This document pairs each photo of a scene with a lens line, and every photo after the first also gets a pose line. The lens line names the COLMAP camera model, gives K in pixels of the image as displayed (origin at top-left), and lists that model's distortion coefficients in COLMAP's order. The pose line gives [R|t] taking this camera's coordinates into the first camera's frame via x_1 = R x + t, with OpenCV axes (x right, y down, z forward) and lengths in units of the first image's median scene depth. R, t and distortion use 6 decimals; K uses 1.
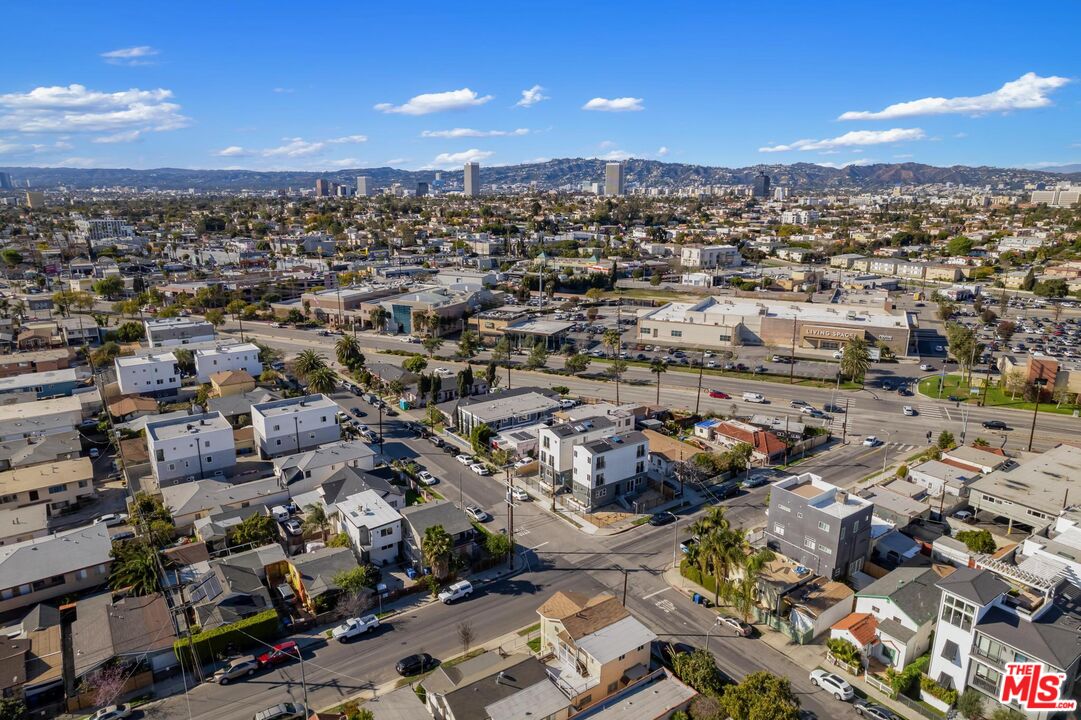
lens RADIAL K [[705.9, 0, 542.9], [0, 705.9, 317.9], [0, 0, 1]] dist [-0.033325, 0.003163]
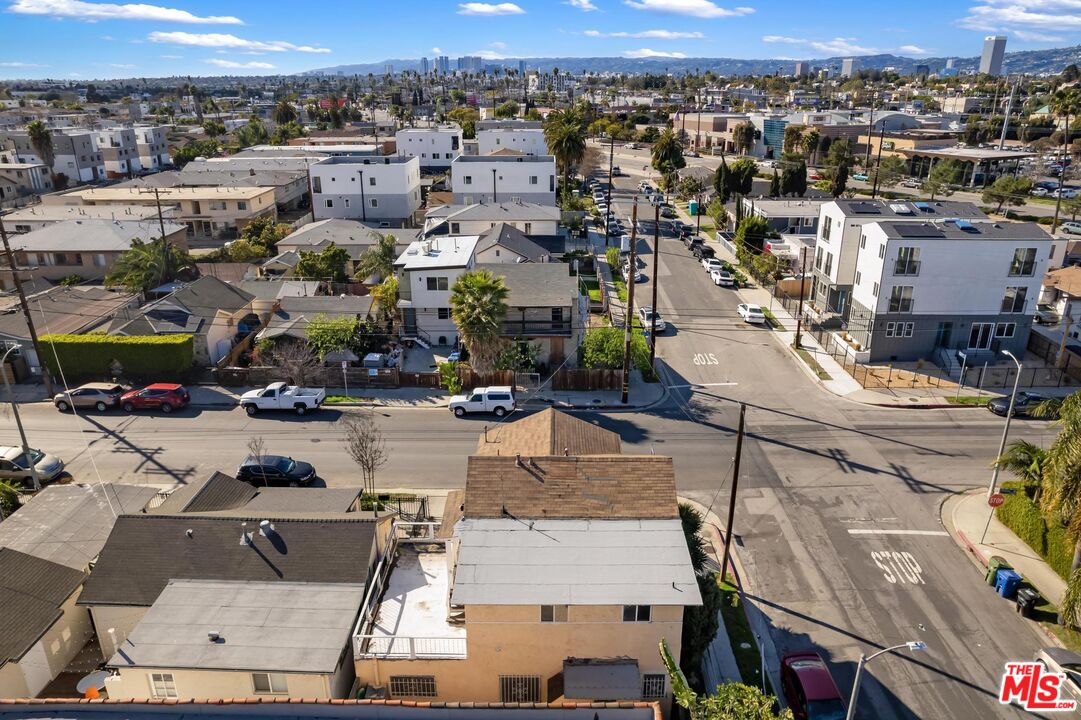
lens RADIAL K [[747.7, 0, 566.4], [0, 747.7, 347.3], [0, 0, 1]] dist [-0.069818, 0.067429]
pose [[0.817582, 0.197324, -0.540947, 0.171528], [-0.114647, 0.976424, 0.182899, 0.197980], [0.564284, -0.087517, 0.820929, 0.475888]]
